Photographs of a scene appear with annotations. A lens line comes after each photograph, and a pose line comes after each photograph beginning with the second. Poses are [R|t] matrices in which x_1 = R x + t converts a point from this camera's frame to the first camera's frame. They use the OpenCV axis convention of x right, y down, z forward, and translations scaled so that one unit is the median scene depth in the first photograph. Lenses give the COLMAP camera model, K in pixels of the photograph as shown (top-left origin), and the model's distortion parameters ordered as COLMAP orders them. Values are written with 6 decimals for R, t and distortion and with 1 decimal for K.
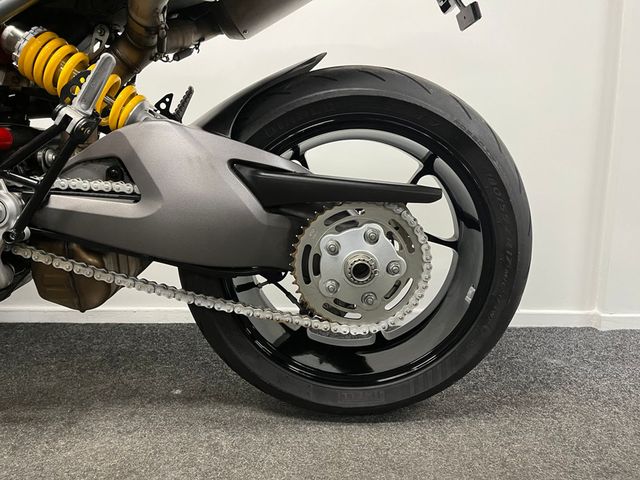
lens RADIAL K [[485.8, 0, 322.6], [0, 485.8, 235.9], [0, 0, 1]] dist [0.077209, -0.097465]
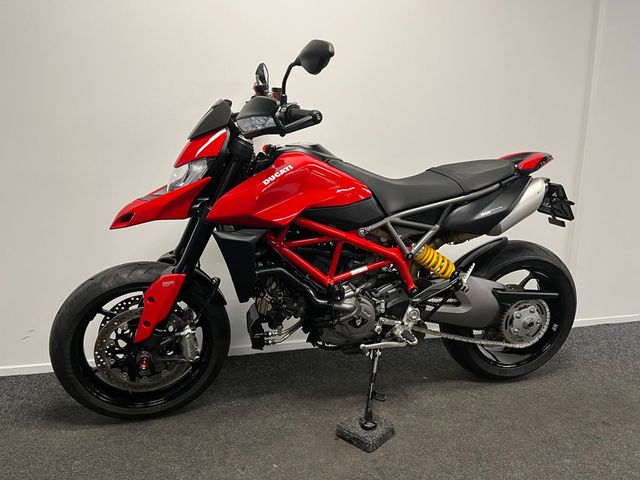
lens RADIAL K [[485.8, 0, 319.1], [0, 485.8, 237.6], [0, 0, 1]] dist [0.077209, -0.097465]
pose [[0.971256, -0.041423, 0.234406, -1.497301], [0.031473, 0.998444, 0.046030, -0.510944], [-0.235948, -0.037329, 0.971048, -1.198409]]
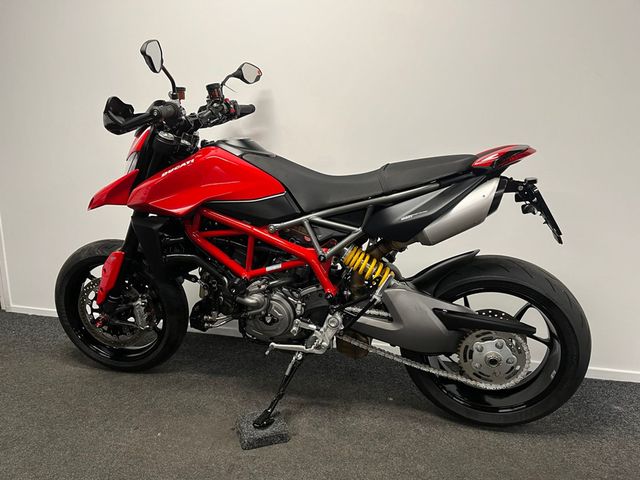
lens RADIAL K [[485.8, 0, 313.6], [0, 485.8, 237.3], [0, 0, 1]] dist [0.077209, -0.097465]
pose [[0.961412, 0.041901, -0.271902, -0.104120], [-0.029521, 0.998340, 0.049464, -0.501553], [0.273523, -0.039528, 0.961053, -1.136743]]
